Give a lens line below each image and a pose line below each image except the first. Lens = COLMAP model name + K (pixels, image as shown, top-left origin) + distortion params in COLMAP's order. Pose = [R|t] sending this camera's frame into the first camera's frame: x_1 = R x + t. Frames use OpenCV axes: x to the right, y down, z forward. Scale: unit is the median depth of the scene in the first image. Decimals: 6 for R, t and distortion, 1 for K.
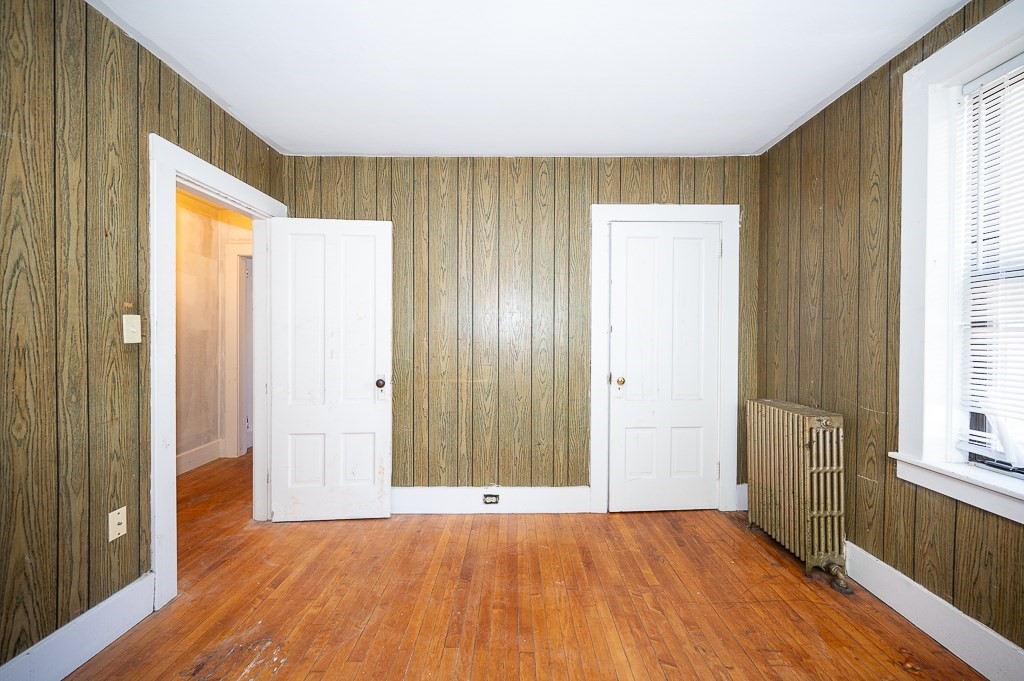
lens RADIAL K [[410.0, 0, 514.1], [0, 410.0, 335.6], [0, 0, 1]] dist [0.000091, 0.000080]
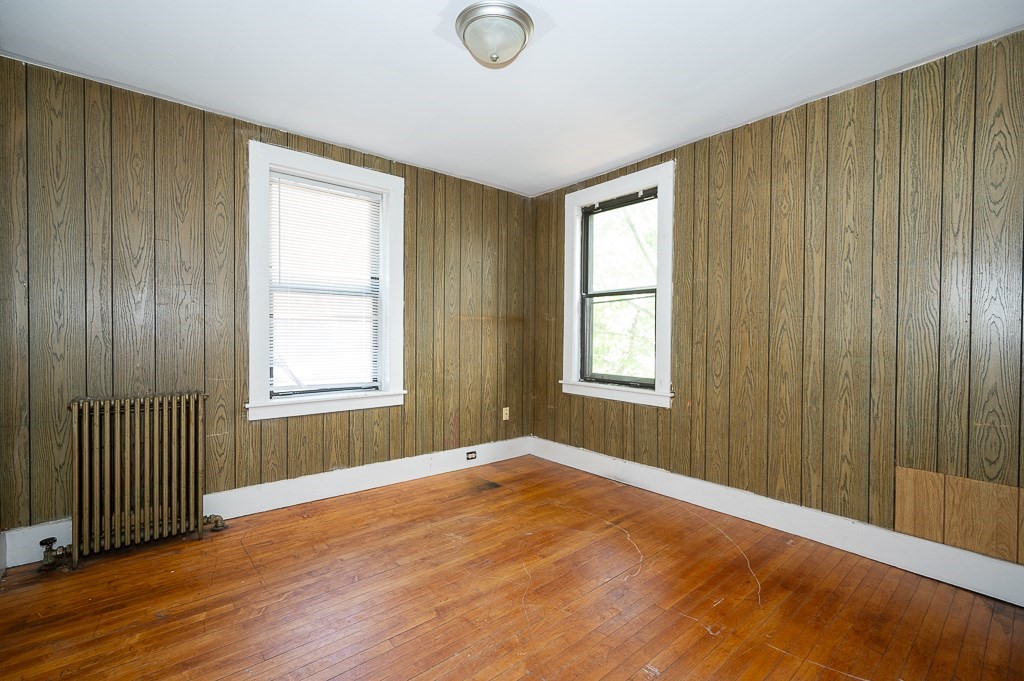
lens RADIAL K [[461.6, 0, 511.9], [0, 461.6, 337.6], [0, 0, 1]] dist [0.000005, 0.000007]
pose [[-0.655451, -0.010376, 0.755166, -0.816835], [-0.001699, 0.999923, 0.012263, 0.033005], [-0.755236, 0.006755, -0.655418, 1.265595]]
